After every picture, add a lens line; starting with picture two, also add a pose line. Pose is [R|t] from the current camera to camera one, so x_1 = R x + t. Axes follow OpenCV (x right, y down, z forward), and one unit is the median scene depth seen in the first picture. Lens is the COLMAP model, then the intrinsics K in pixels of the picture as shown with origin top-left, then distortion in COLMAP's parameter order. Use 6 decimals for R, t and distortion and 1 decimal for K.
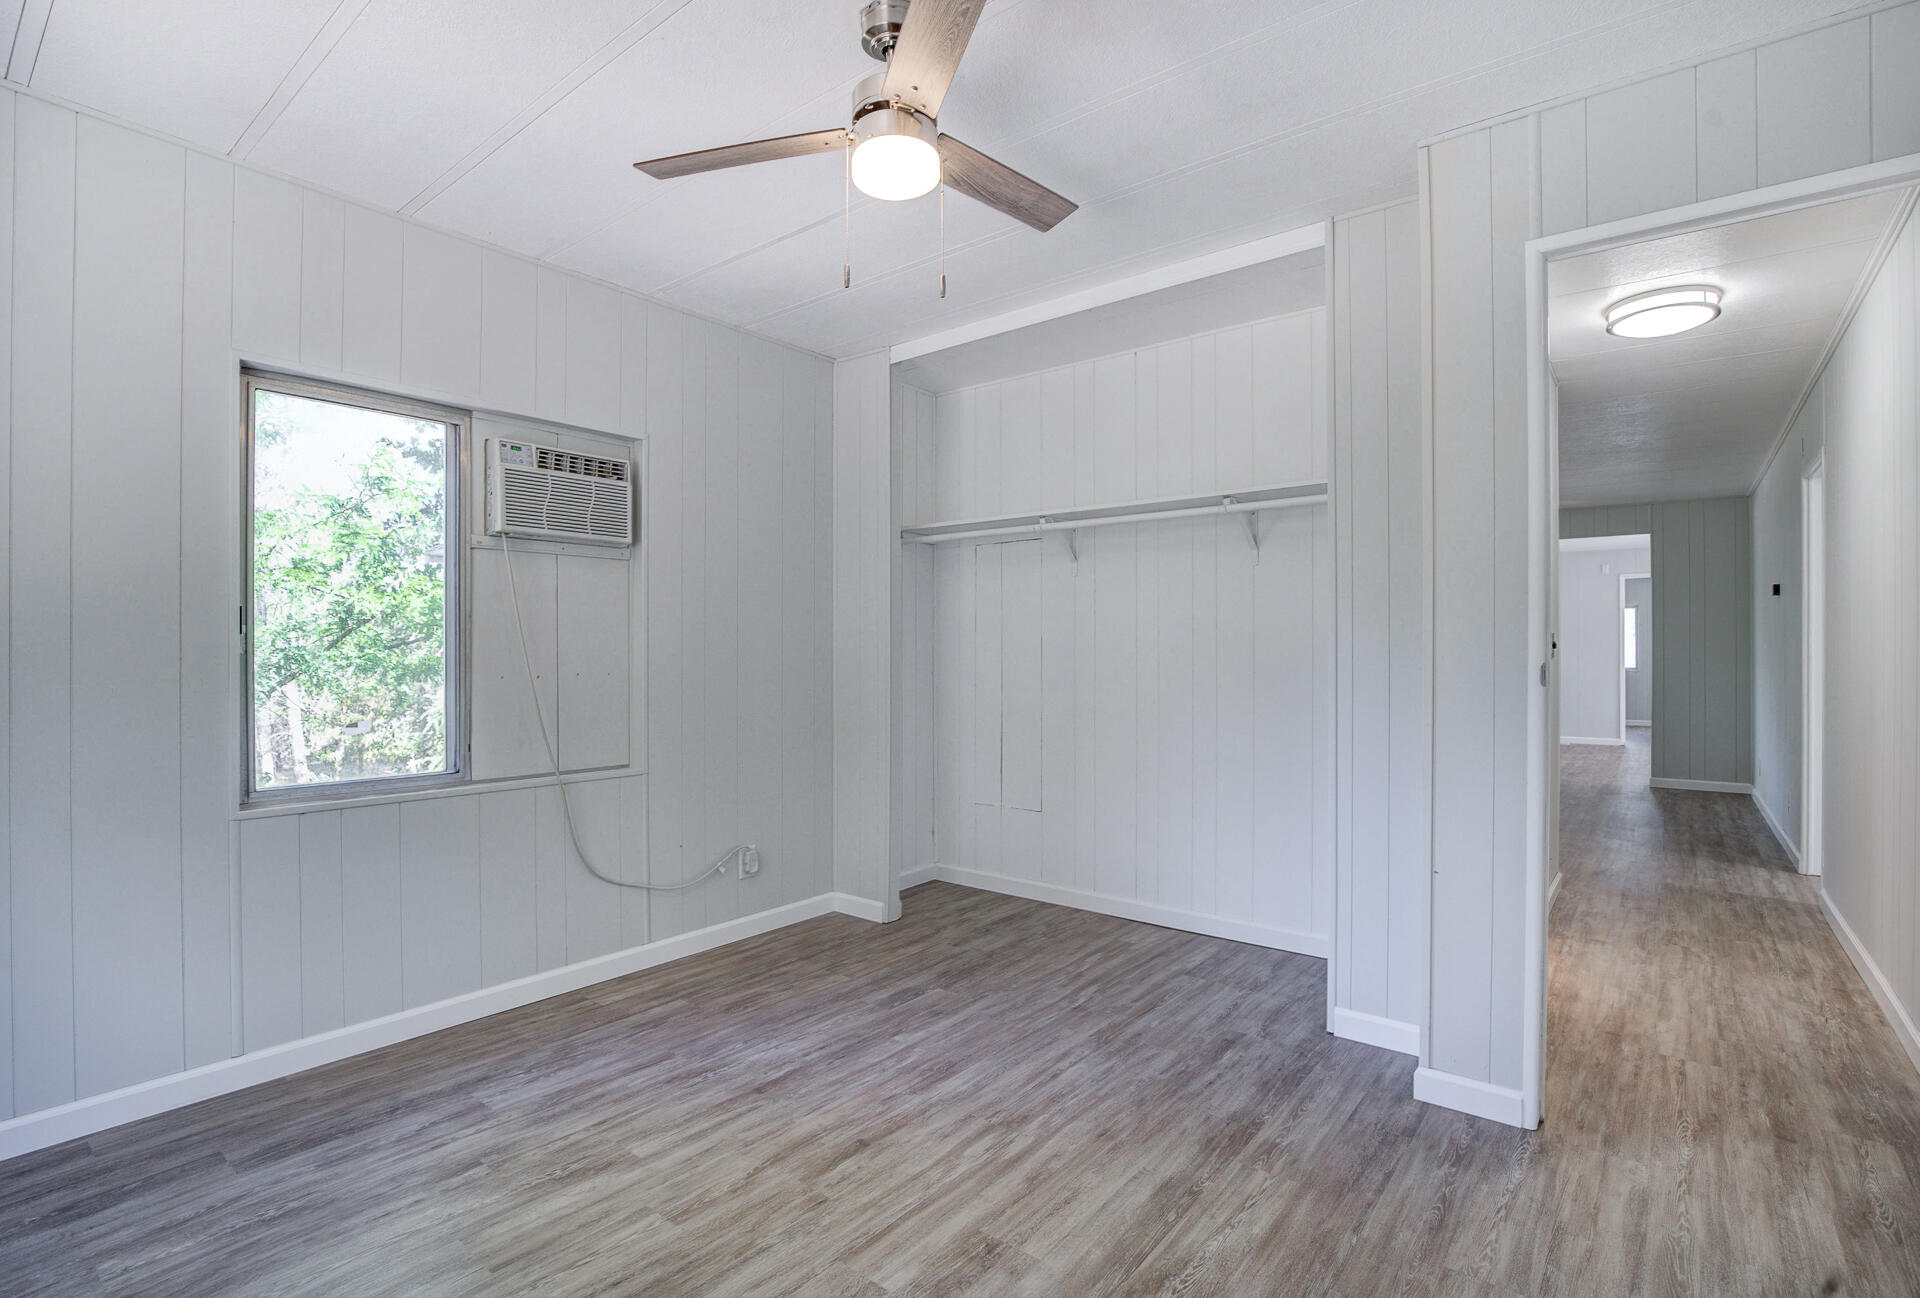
lens RADIAL K [[907.3, 0, 960.0], [0, 907.3, 649.0], [0, 0, 1]] dist [-0.003869, -0.000801]
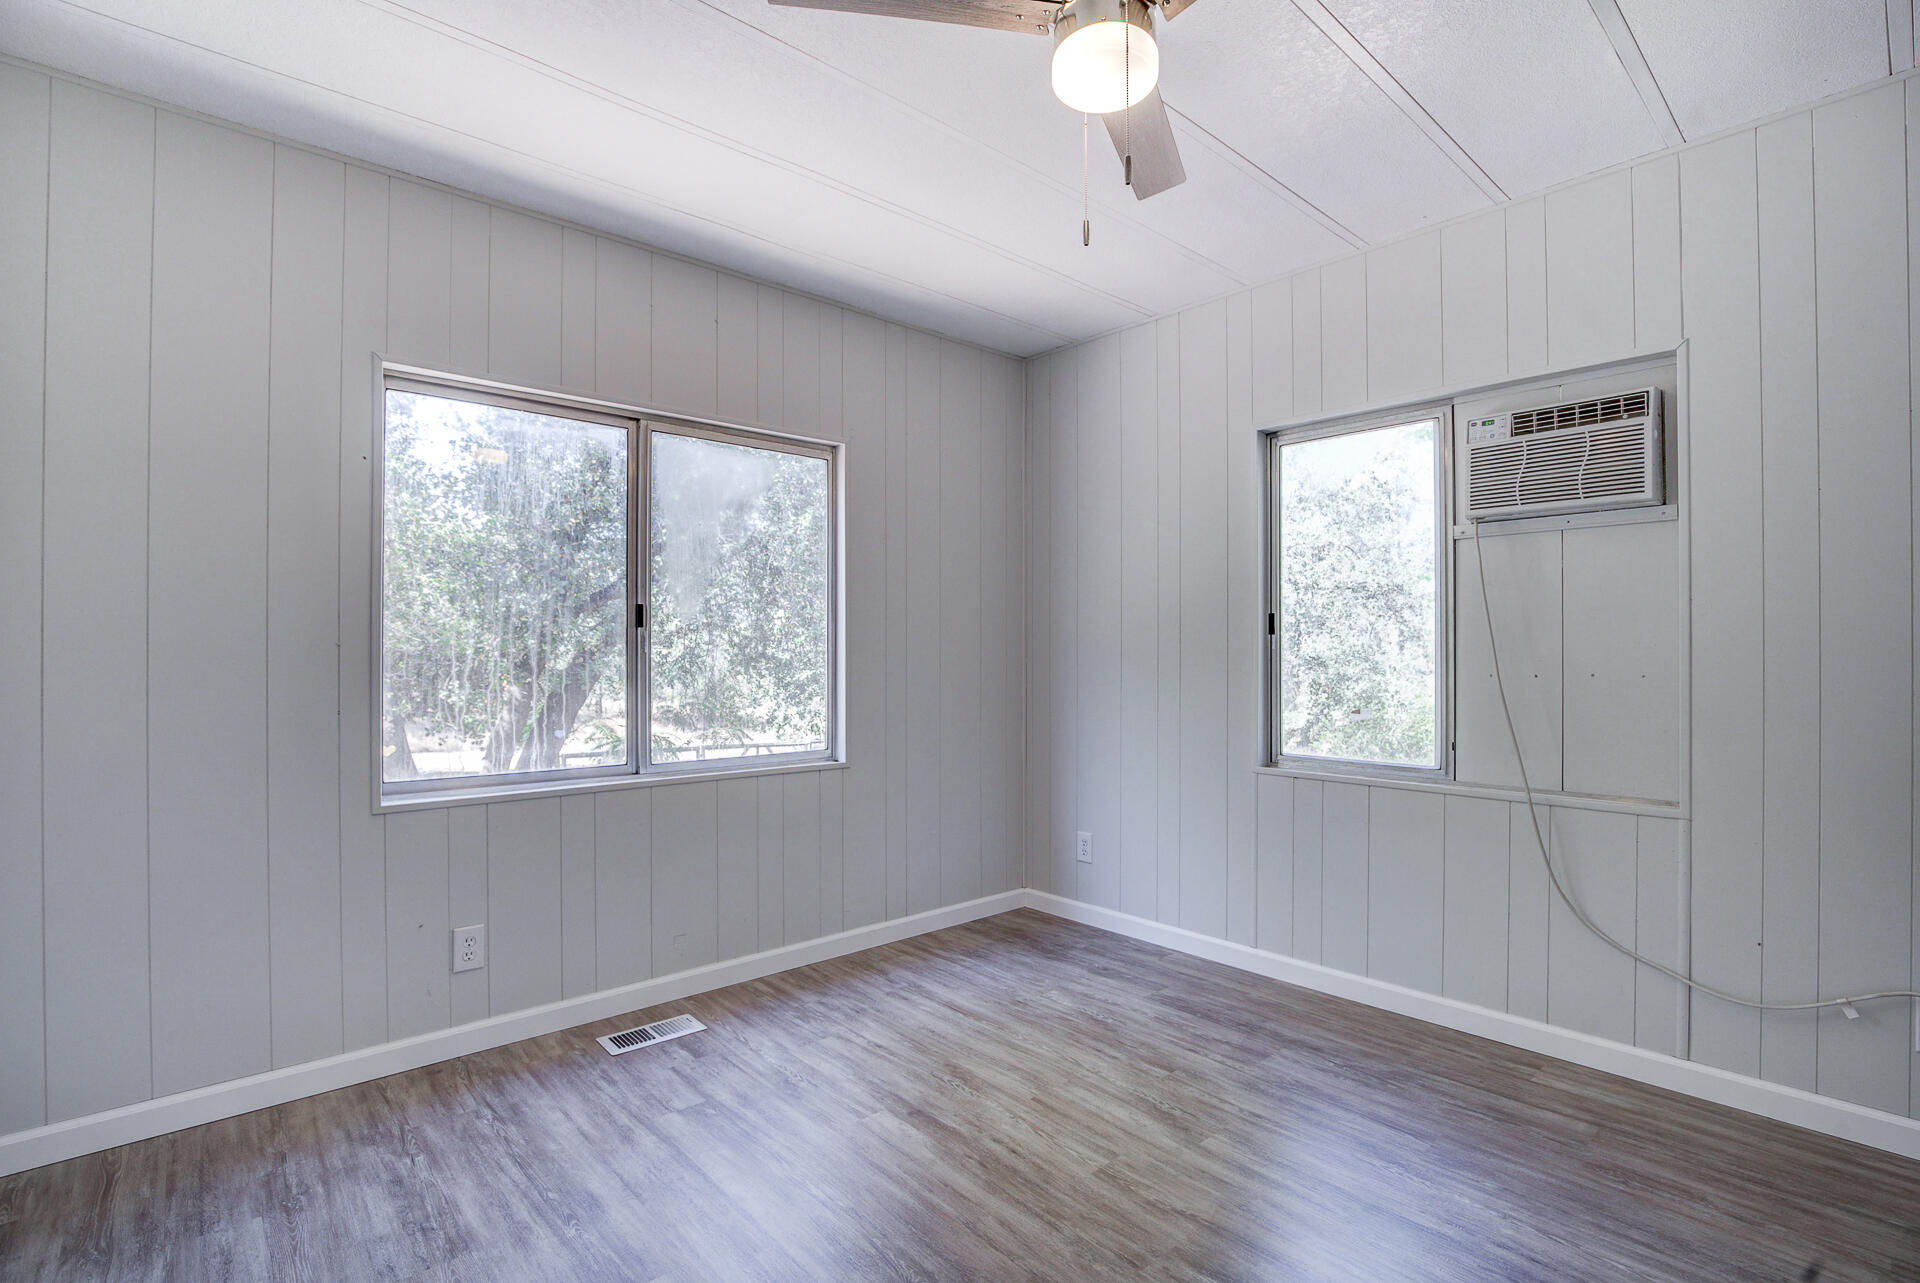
lens RADIAL K [[897.3, 0, 952.2], [0, 897.3, 635.9], [0, 0, 1]] dist [-0.040640, 0.008934]
pose [[-0.159744, -0.013309, -0.987069, 0.521007], [0.005859, 0.999879, -0.014430, 0.001973], [0.987141, -0.008088, -0.159647, 0.679579]]
